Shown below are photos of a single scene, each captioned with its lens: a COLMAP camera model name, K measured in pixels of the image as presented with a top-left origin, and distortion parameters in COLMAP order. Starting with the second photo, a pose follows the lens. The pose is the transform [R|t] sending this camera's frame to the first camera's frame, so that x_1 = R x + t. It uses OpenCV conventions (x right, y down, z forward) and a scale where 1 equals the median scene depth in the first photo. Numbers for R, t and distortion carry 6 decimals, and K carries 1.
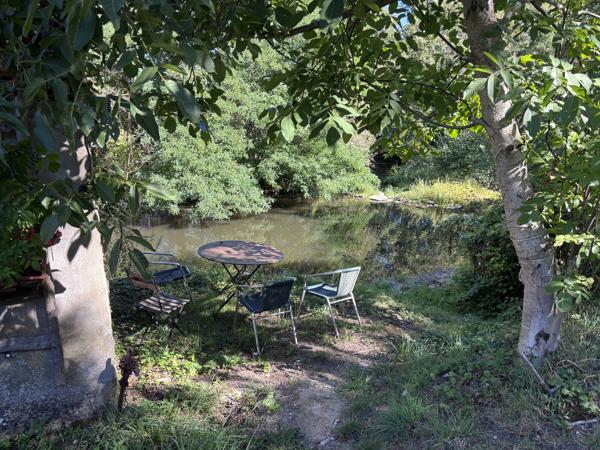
lens RADIAL K [[432.1, 0, 300.0], [0, 432.1, 225.0], [0, 0, 1]] dist [0.094674, -0.000905]
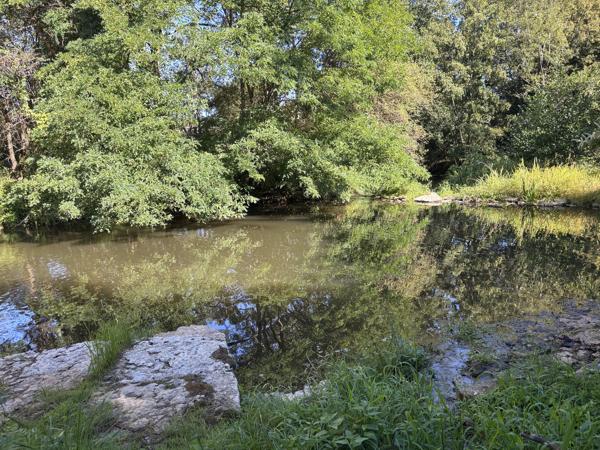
lens RADIAL K [[448.4, 0, 300.0], [0, 448.4, 225.0], [0, 0, 1]] dist [0.022097, -0.006387]
pose [[0.990970, -0.037153, -0.128837, 0.088306], [0.025991, 0.995846, -0.087260, 0.038713], [0.131544, 0.083123, 0.987819, 0.361510]]
